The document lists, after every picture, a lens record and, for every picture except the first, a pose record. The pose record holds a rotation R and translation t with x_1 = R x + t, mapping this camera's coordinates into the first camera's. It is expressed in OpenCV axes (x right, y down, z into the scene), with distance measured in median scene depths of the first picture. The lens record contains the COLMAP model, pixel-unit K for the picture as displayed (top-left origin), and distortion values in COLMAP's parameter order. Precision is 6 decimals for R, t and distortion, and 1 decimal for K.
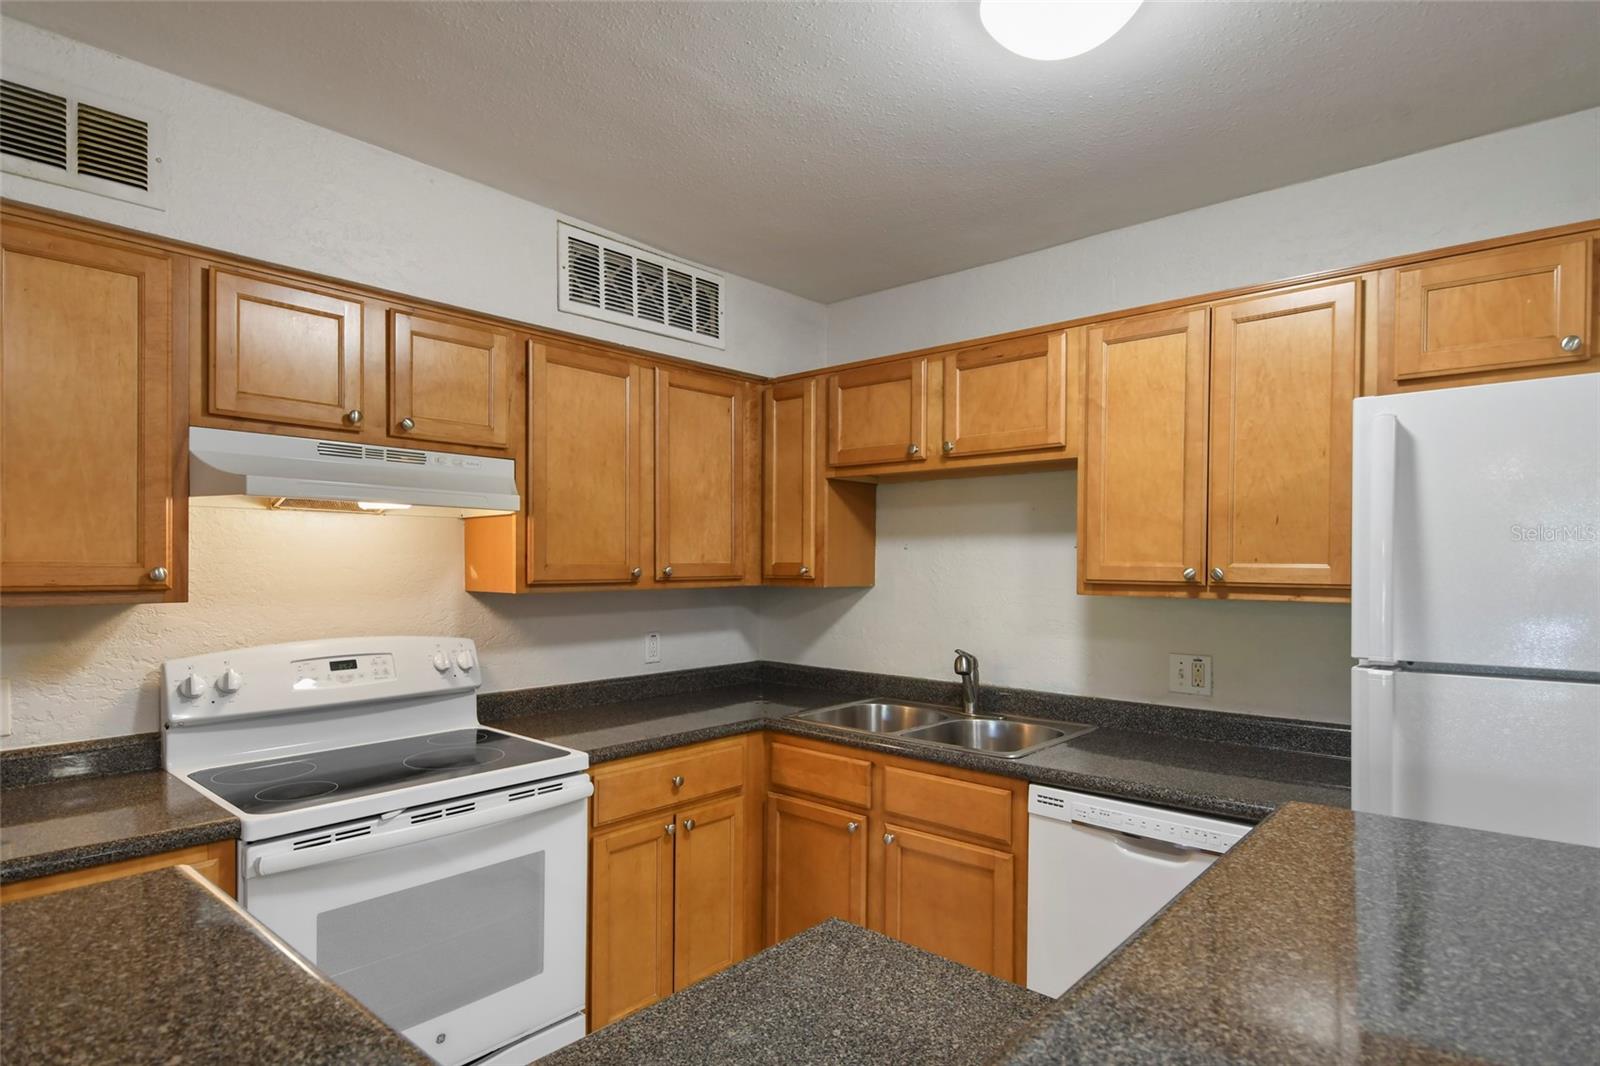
lens RADIAL K [[853.0, 0, 805.8], [0, 853.0, 567.1], [0, 0, 1]] dist [0.018243, -0.001725]
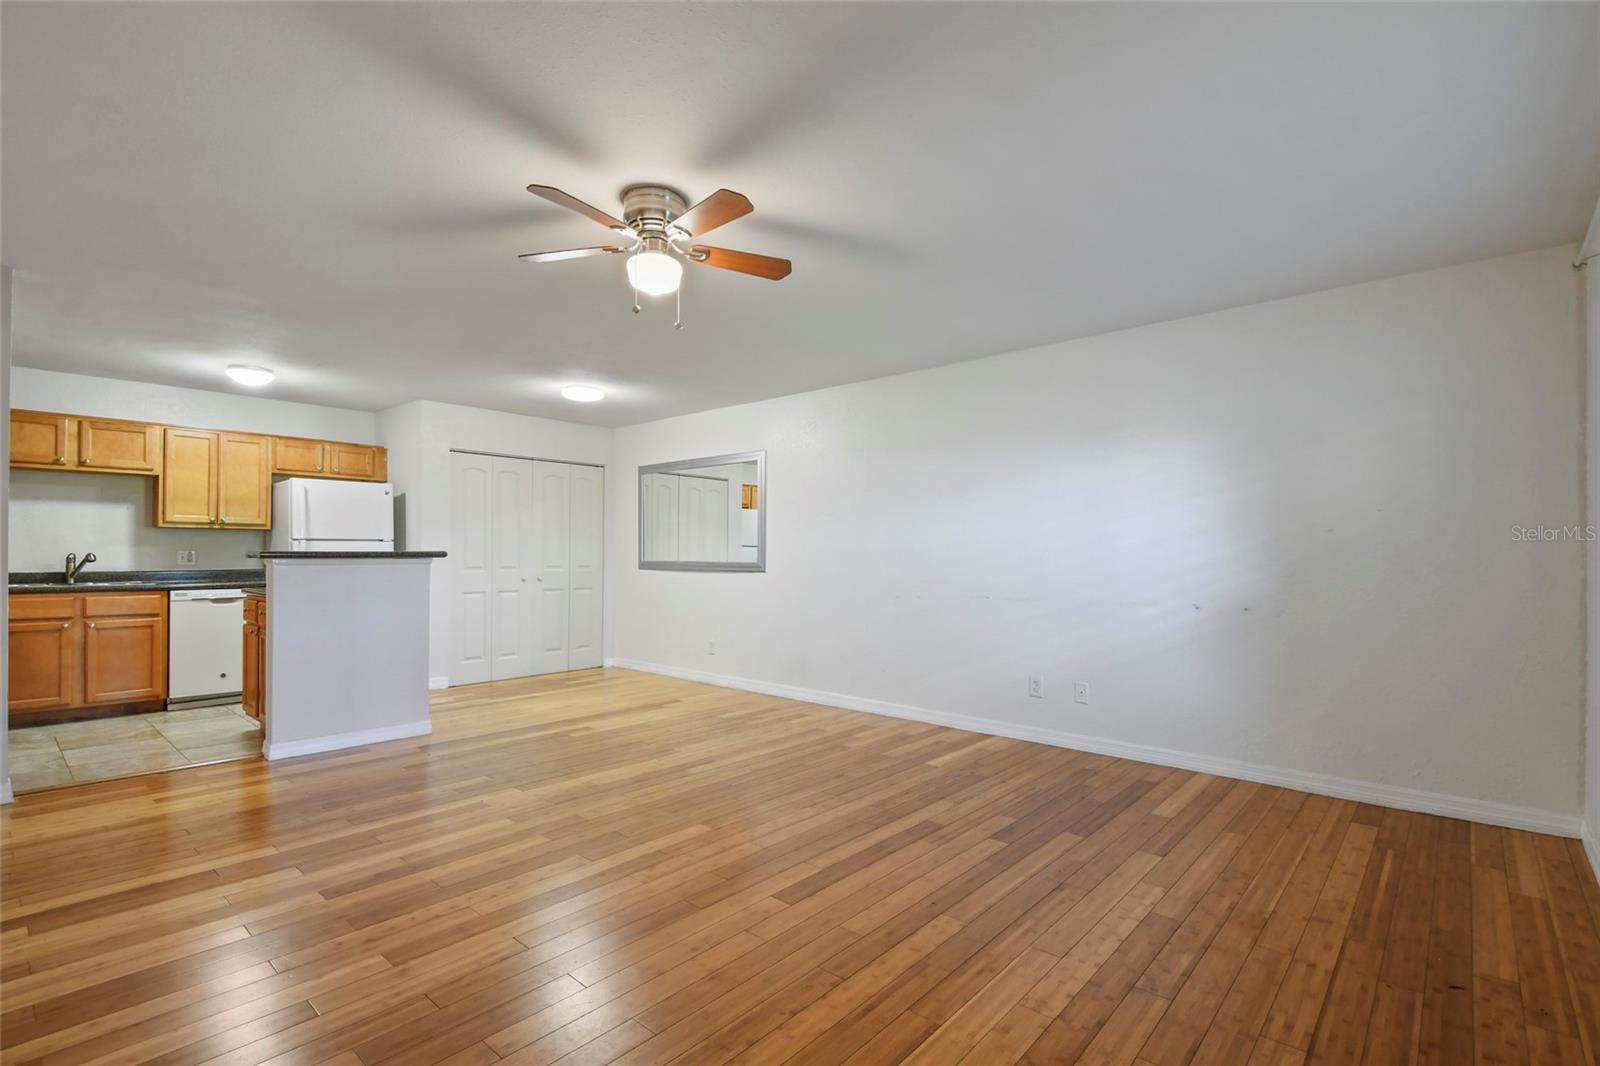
lens RADIAL K [[734.3, 0, 795.9], [0, 734.3, 551.1], [0, 0, 1]] dist [0.032871, -0.022707]
pose [[0.012084, 0.000654, 0.999927, -1.827638], [0.005207, 0.999986, -0.000717, 0.111486], [-0.999913, 0.005215, 0.012080, -0.932990]]
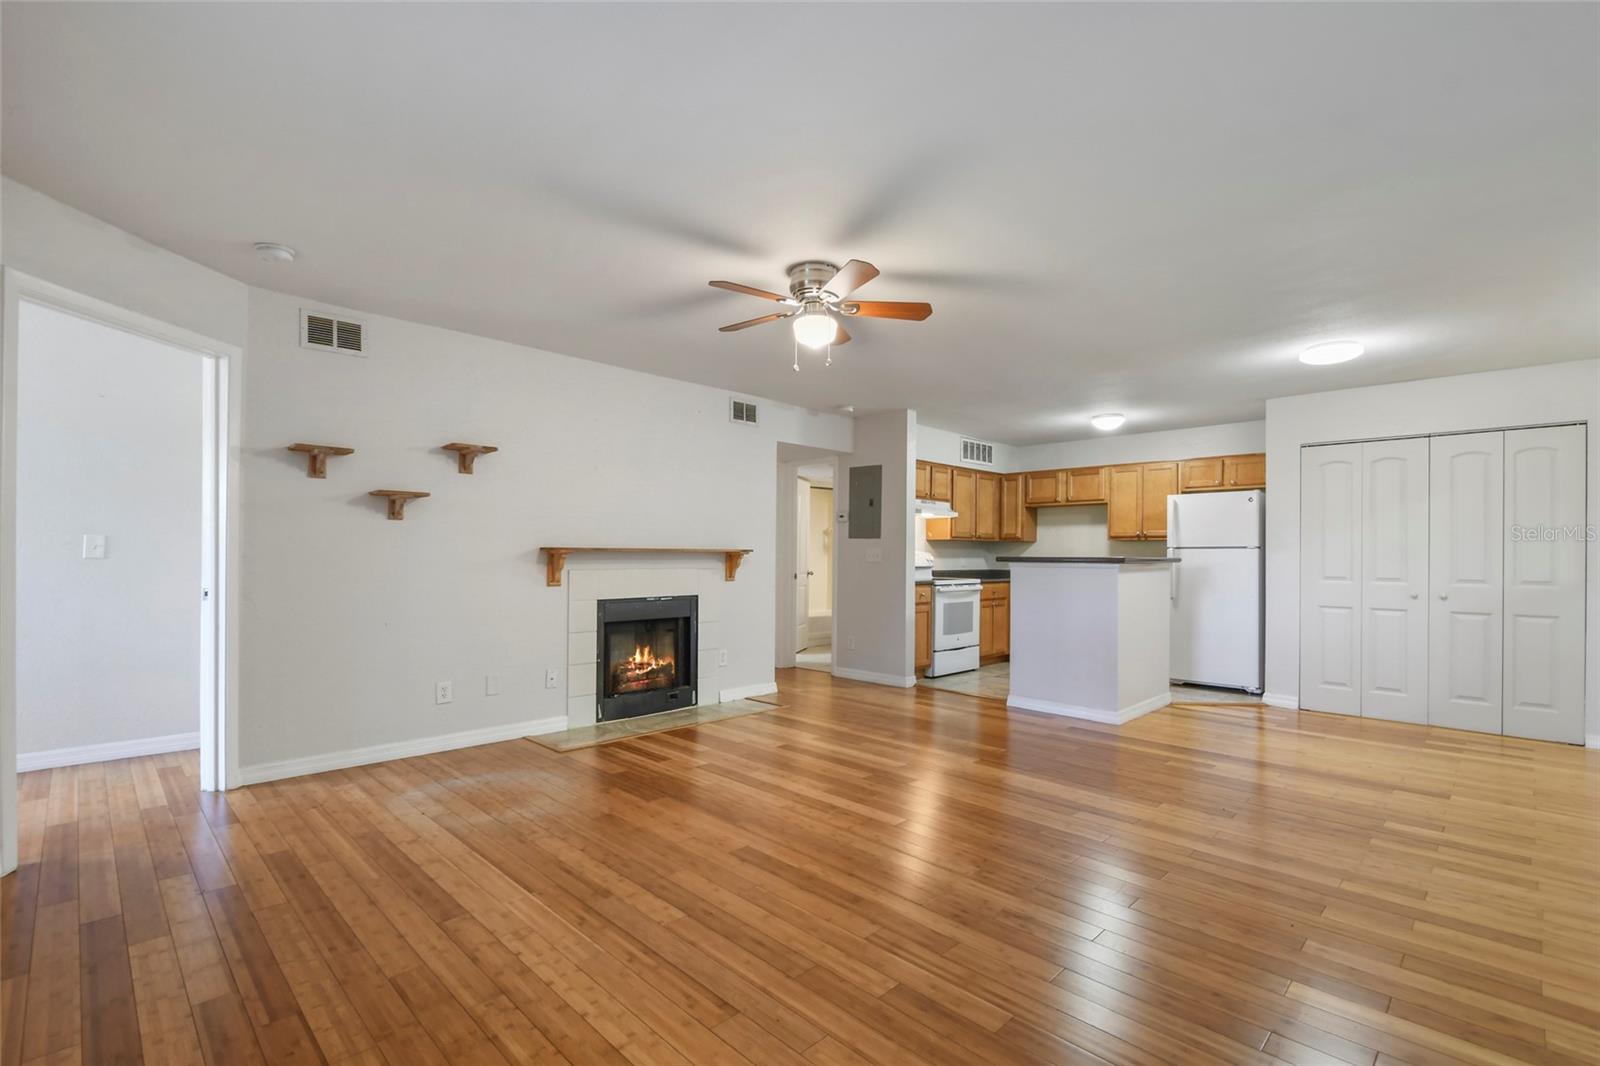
lens RADIAL K [[714.1, 0, 814.4], [0, 714.1, 553.5], [0, 0, 1]] dist [-0.001753, -0.000624]
pose [[0.998832, 0.005798, -0.047977, -0.732290], [-0.006379, 0.999908, -0.011954, 0.124656], [0.047903, 0.012246, 0.998777, -1.959565]]
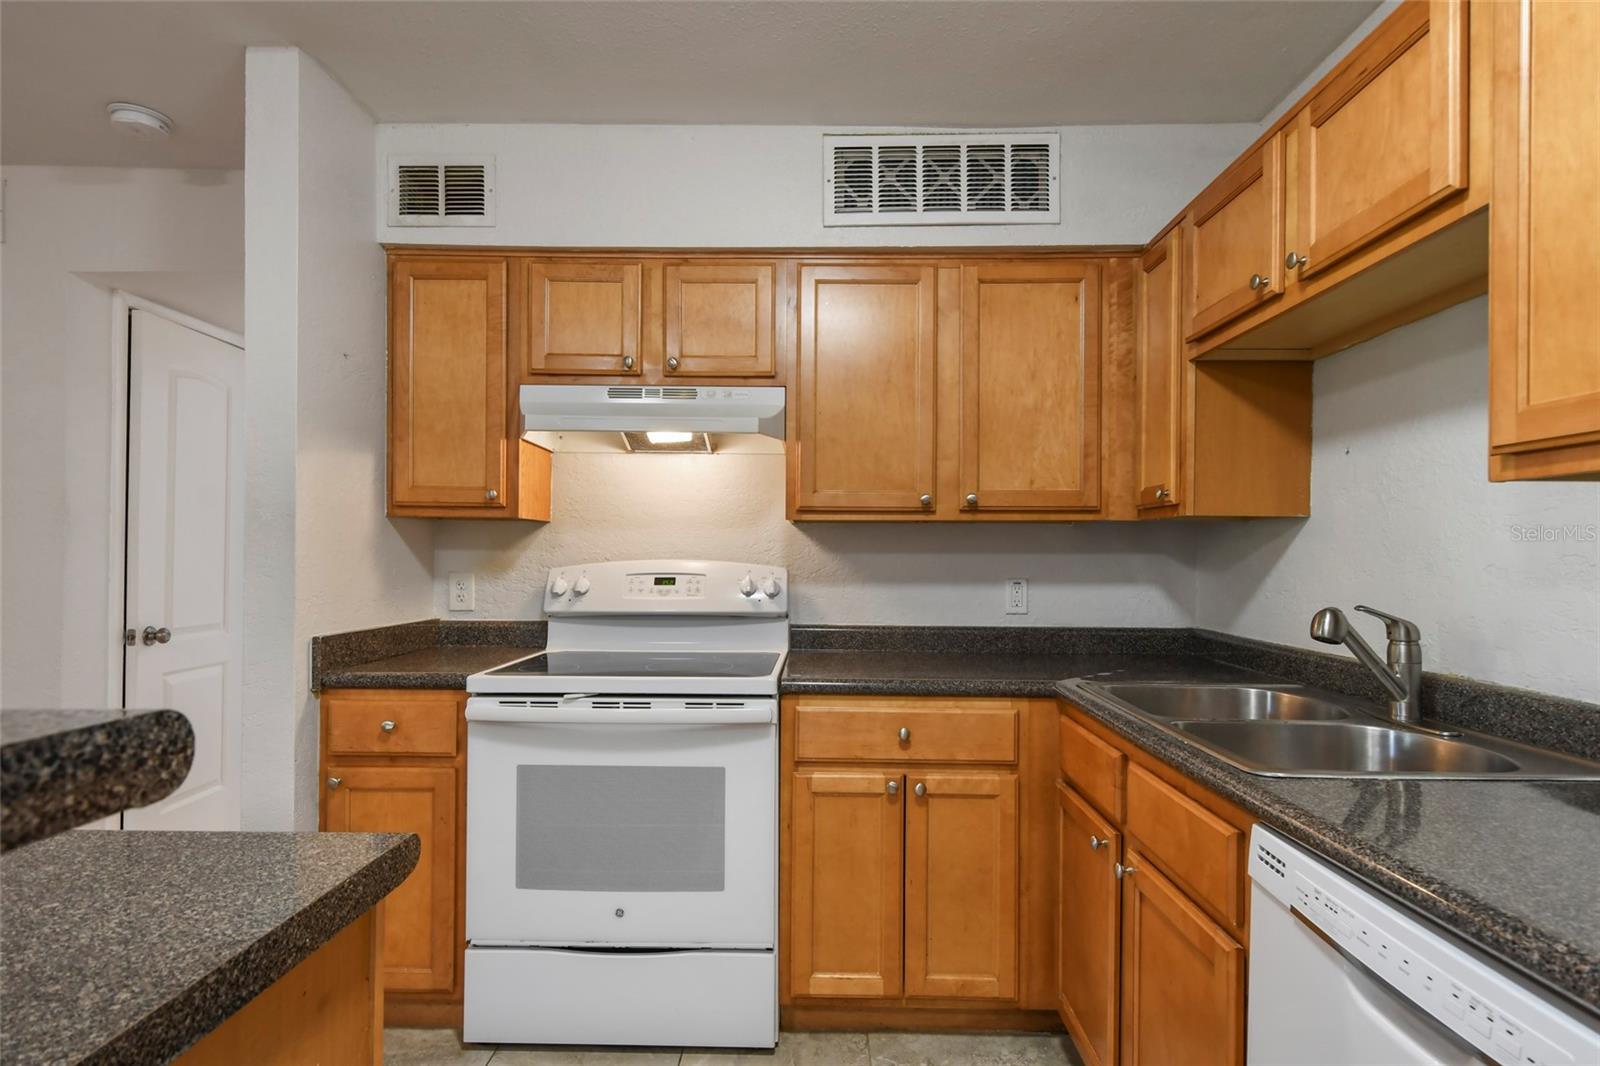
lens RADIAL K [[830.9, 0, 808.0], [0, 830.9, 551.7], [0, 0, 1]] dist [0.007213, -0.000104]
pose [[0.650998, -0.002375, -0.759075, 0.398267], [-0.010204, 0.999877, -0.011880, 0.076298], [0.759011, 0.015480, 0.650894, 0.366715]]
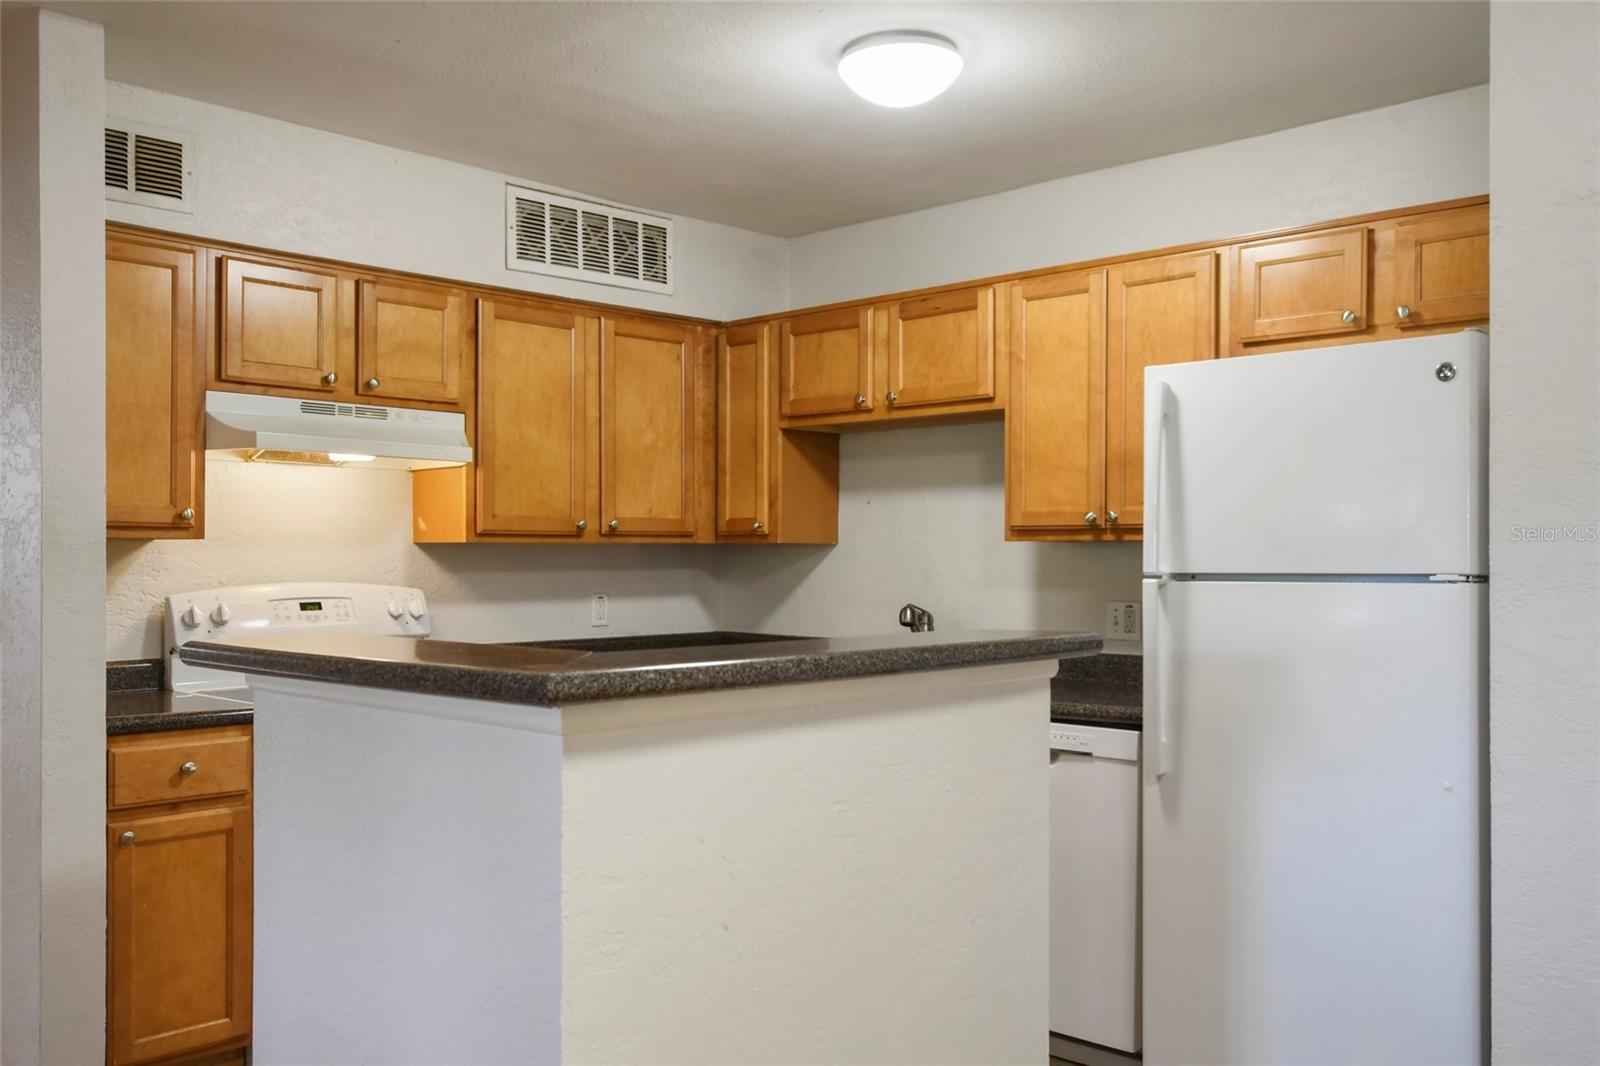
lens RADIAL K [[1406.6, 0, 805.8], [0, 1406.6, 555.6], [0, 0, 1]] dist [-0.001962, 0.138657]
pose [[0.999069, -0.001911, -0.043099, 0.140473], [0.001593, 0.999971, -0.007401, 0.057727], [0.043112, 0.007325, 0.999043, -0.659502]]
